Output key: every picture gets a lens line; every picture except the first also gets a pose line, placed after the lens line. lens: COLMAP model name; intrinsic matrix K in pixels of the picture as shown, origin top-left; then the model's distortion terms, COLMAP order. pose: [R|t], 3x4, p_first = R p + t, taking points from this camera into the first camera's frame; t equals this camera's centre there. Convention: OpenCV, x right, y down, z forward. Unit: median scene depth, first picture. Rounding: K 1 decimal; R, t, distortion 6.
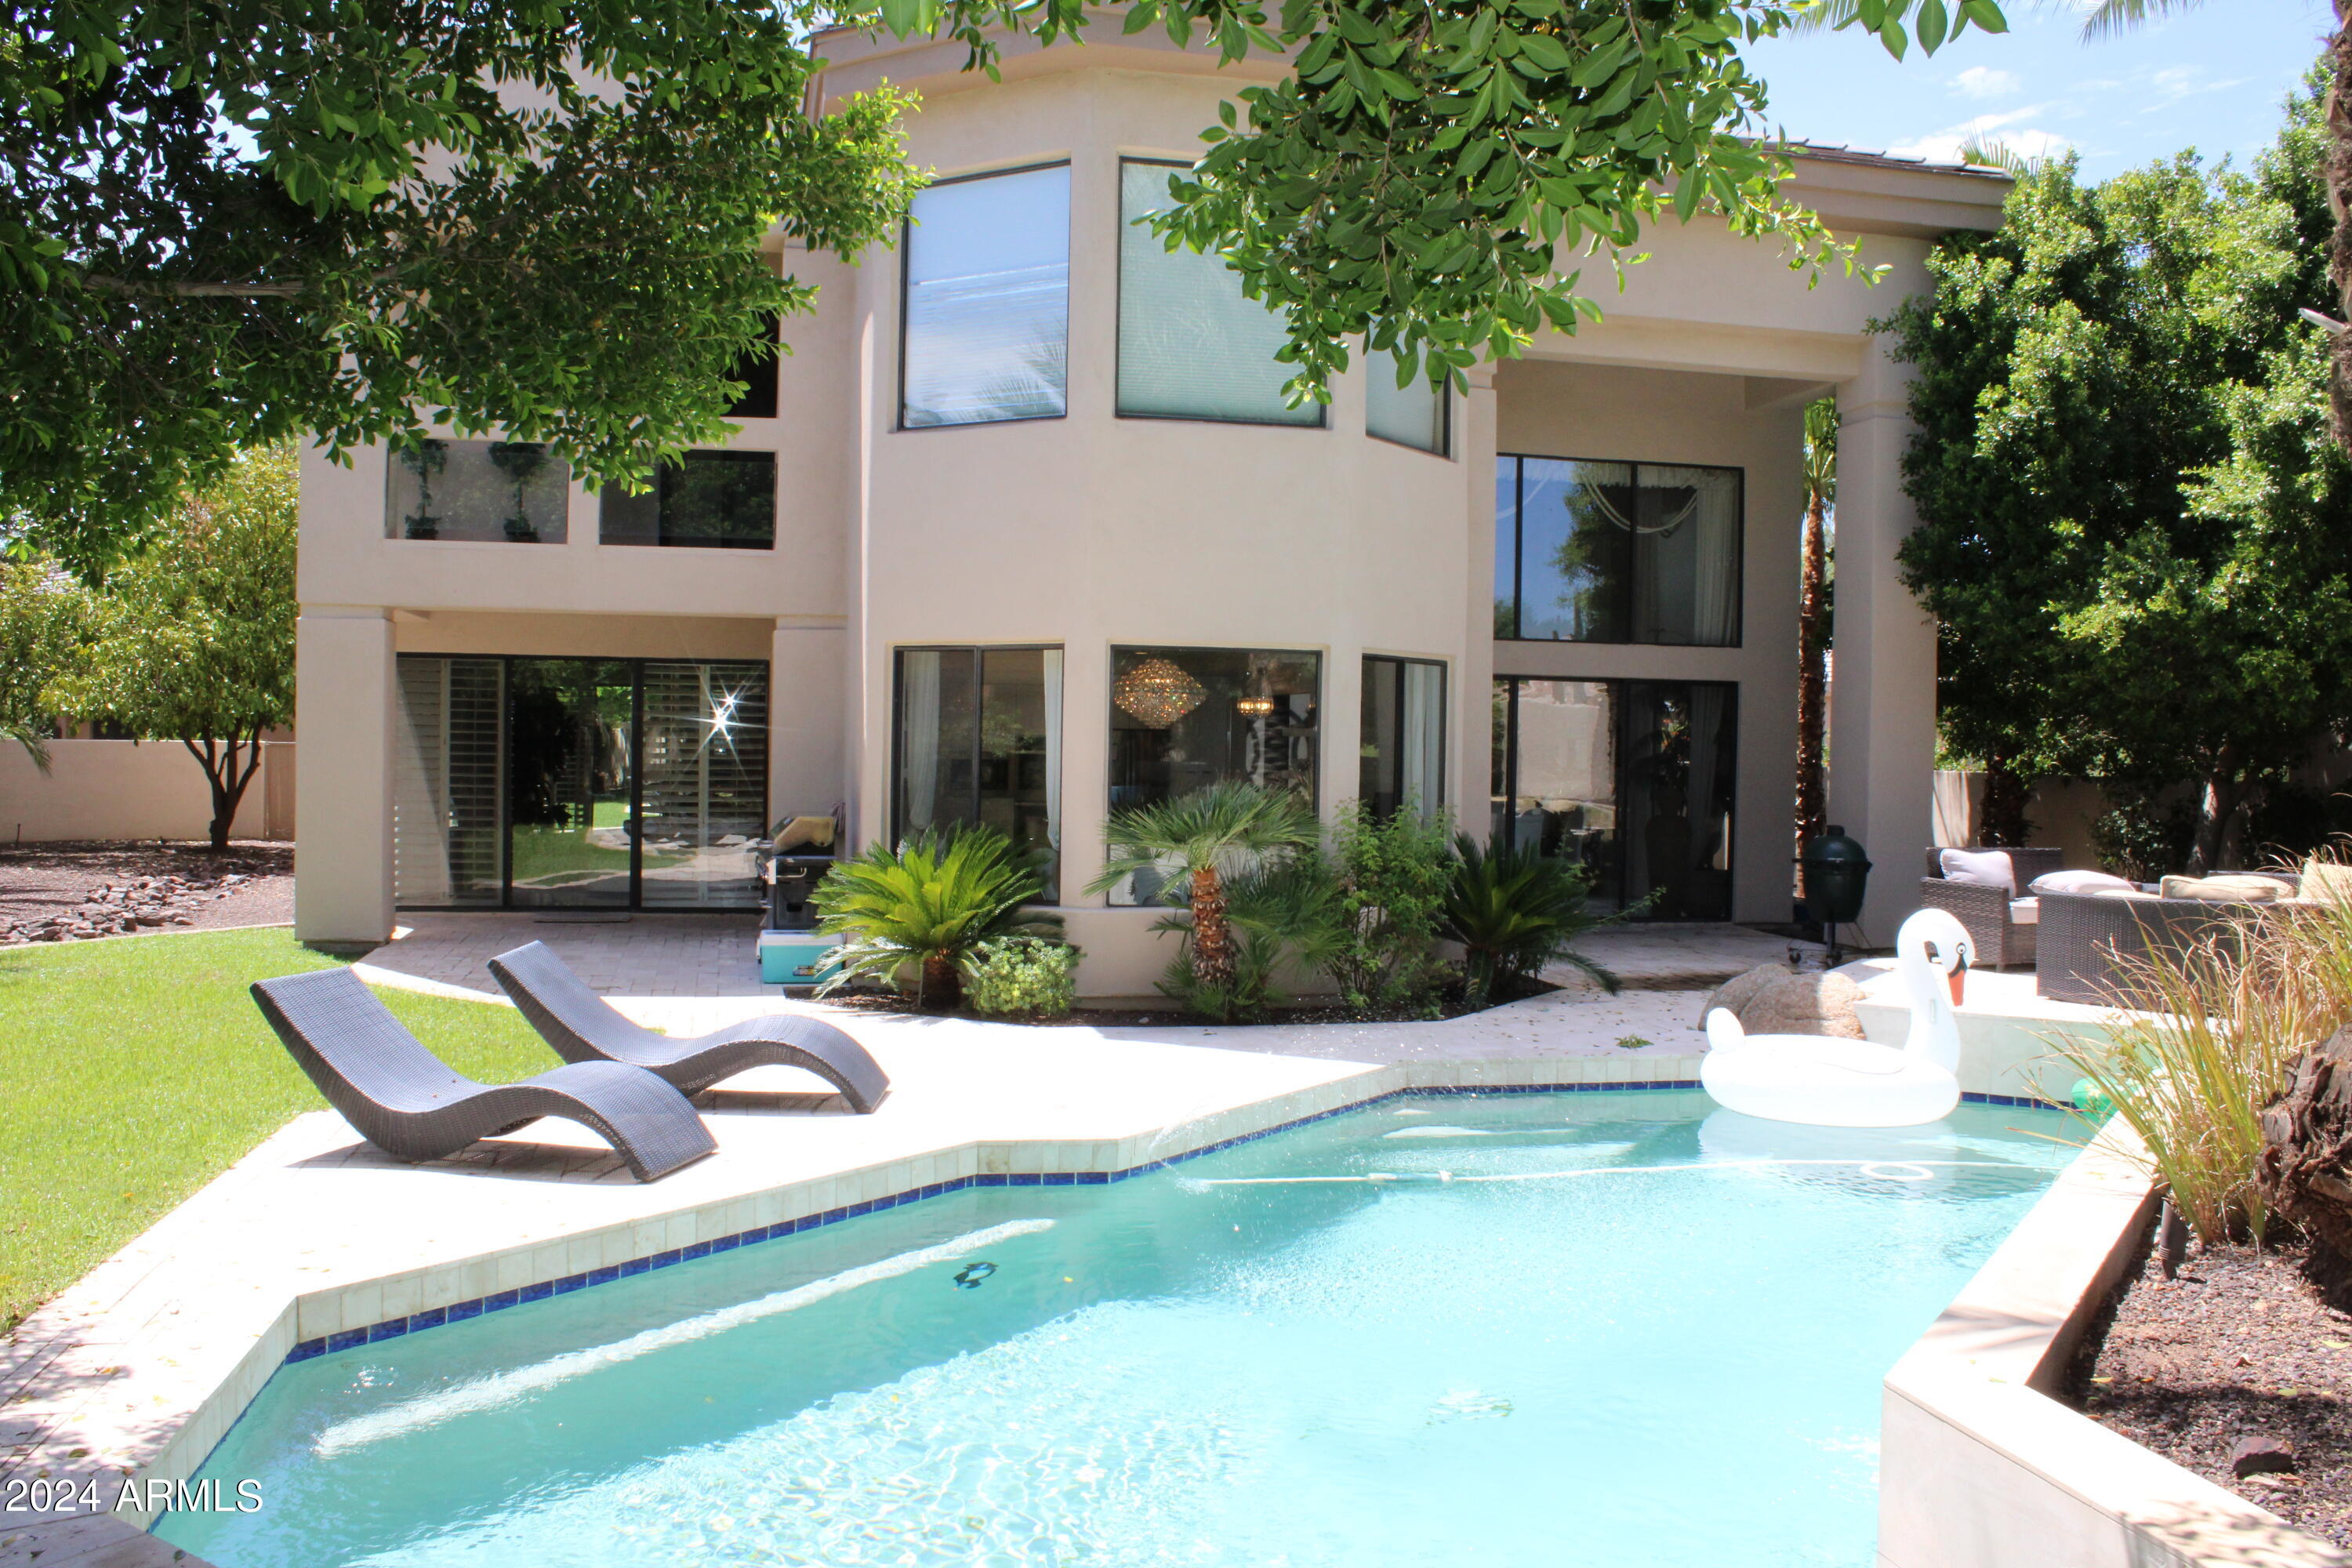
lens RADIAL K [[2020.3, 0, 1179.8], [0, 2020.3, 788.7], [0, 0, 1]] dist [-0.164395, 0.152439]
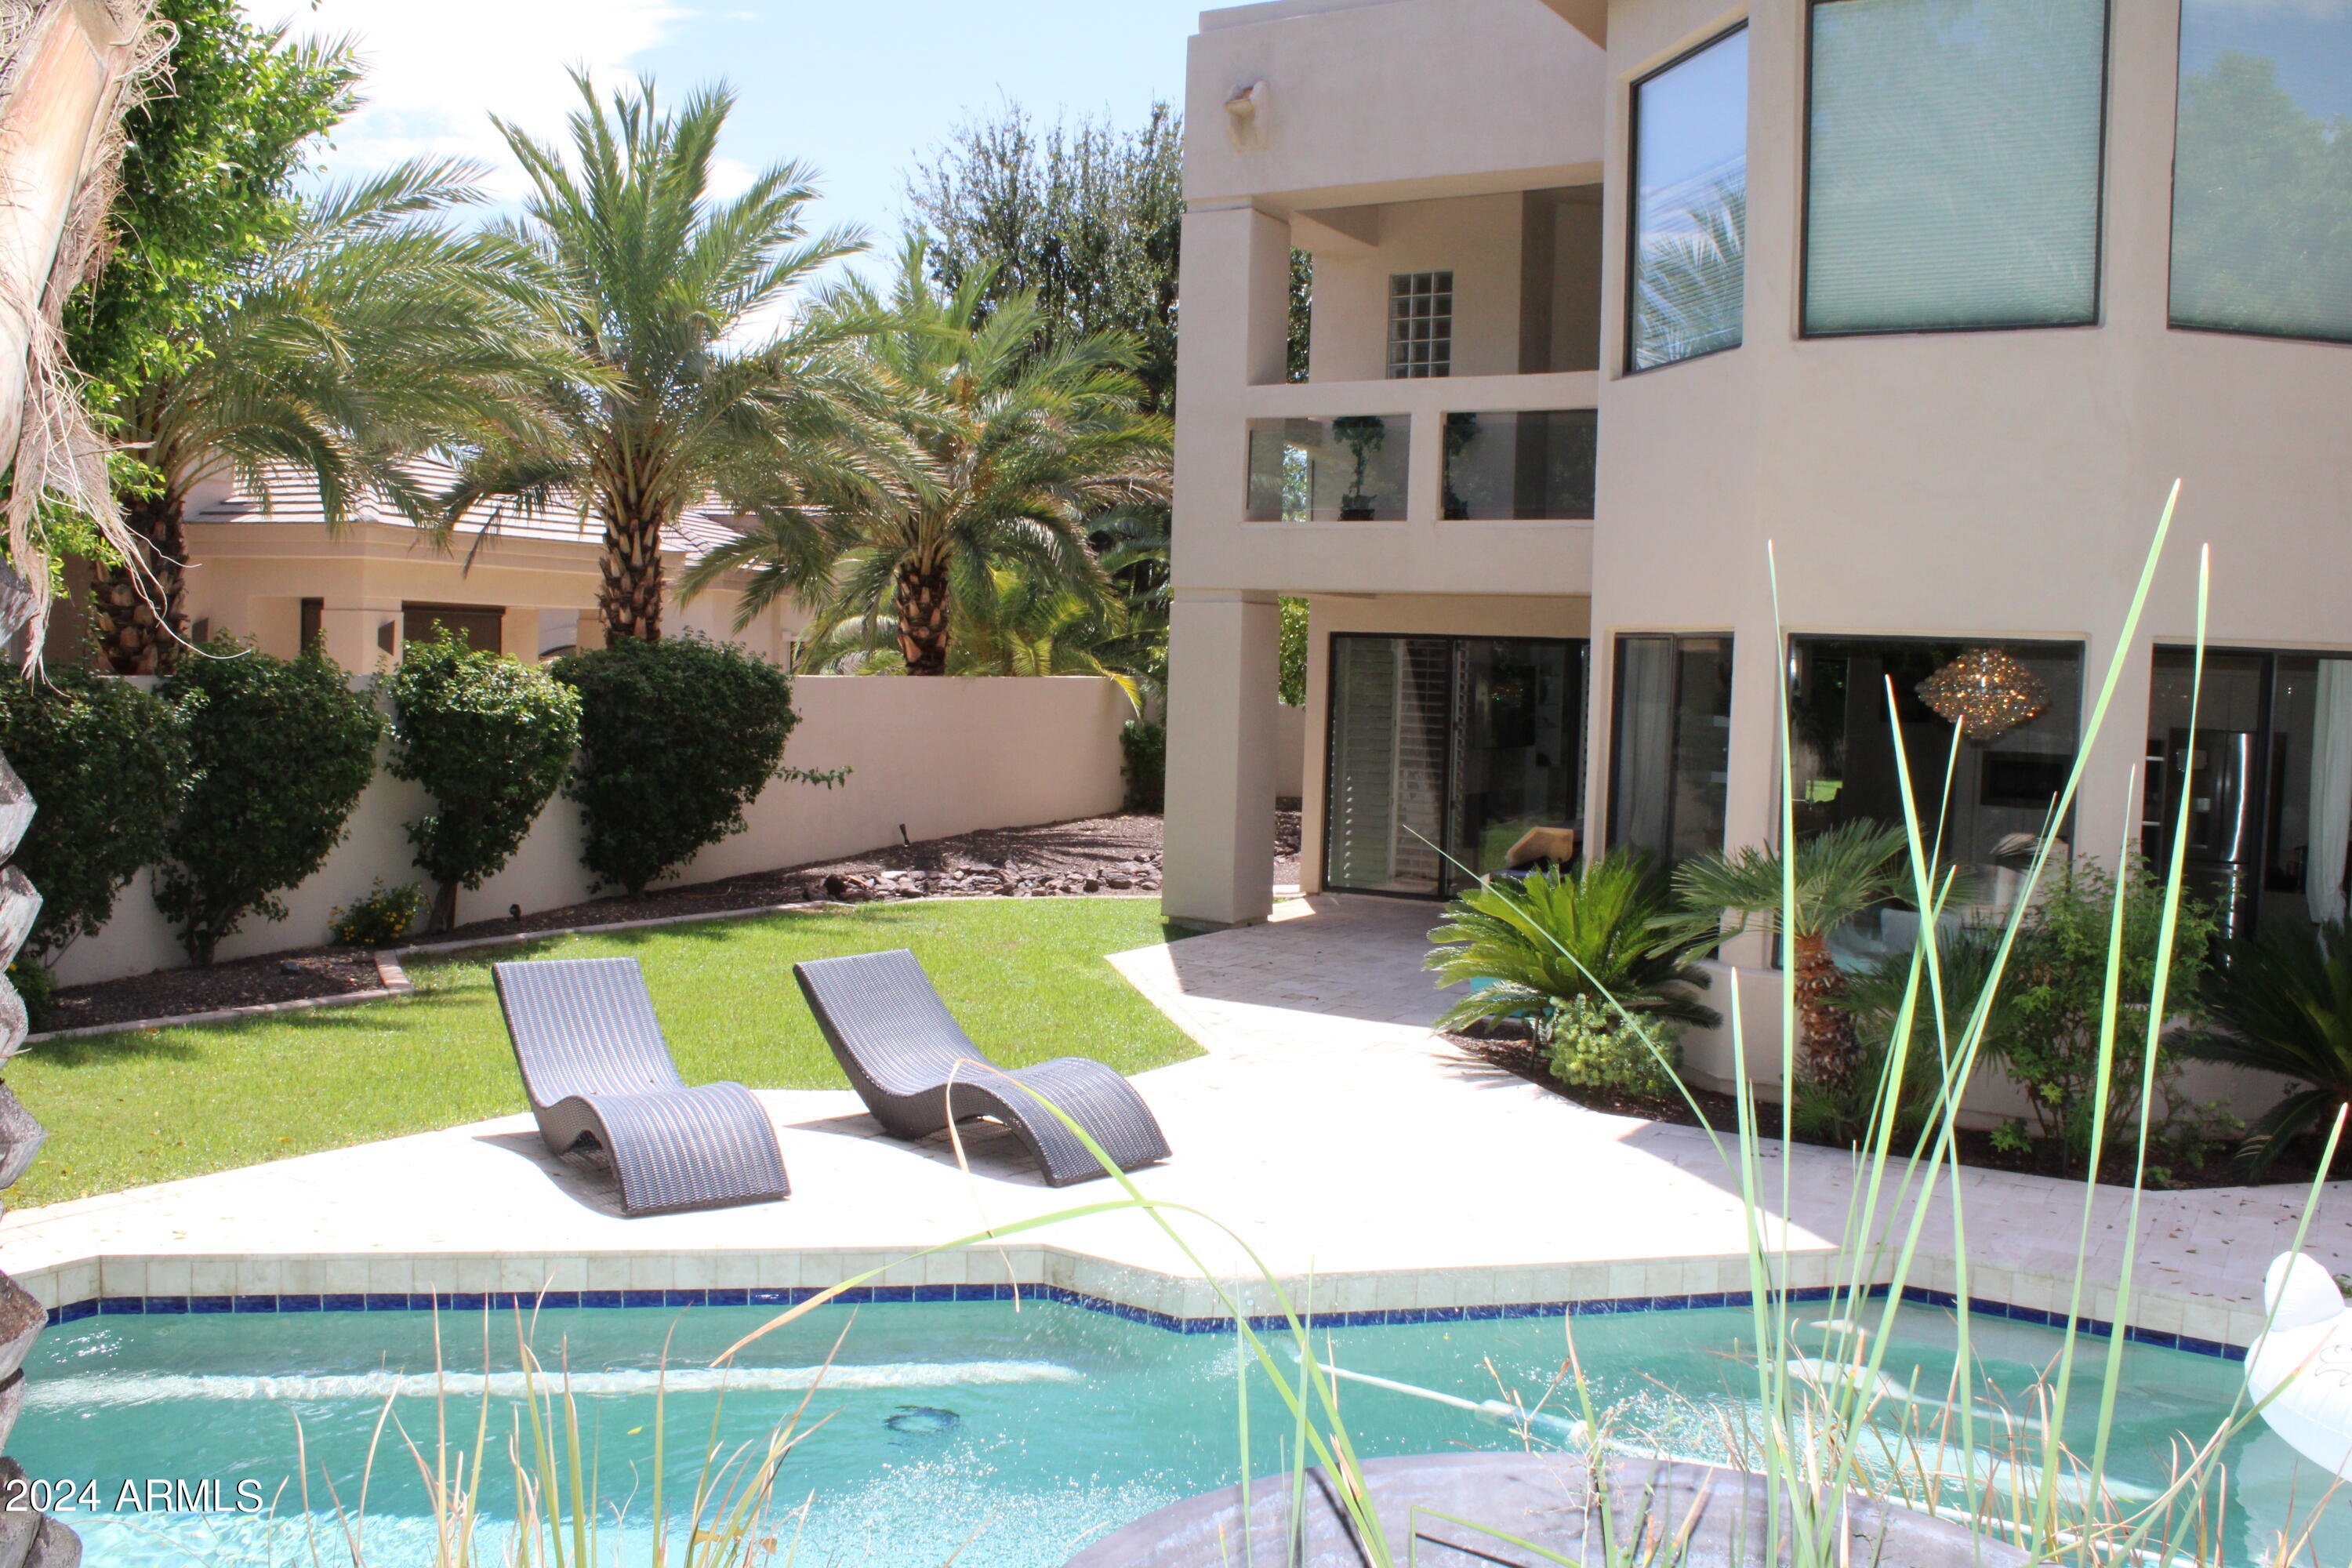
lens RADIAL K [[2020.3, 0, 1179.8], [0, 2020.3, 788.7], [0, 0, 1]] dist [-0.164395, 0.152439]
pose [[0.720602, 0.049047, -0.691612, 0.279670], [-0.037109, 0.998793, 0.032166, -0.023253], [0.692355, 0.002486, 0.721552, 0.242648]]
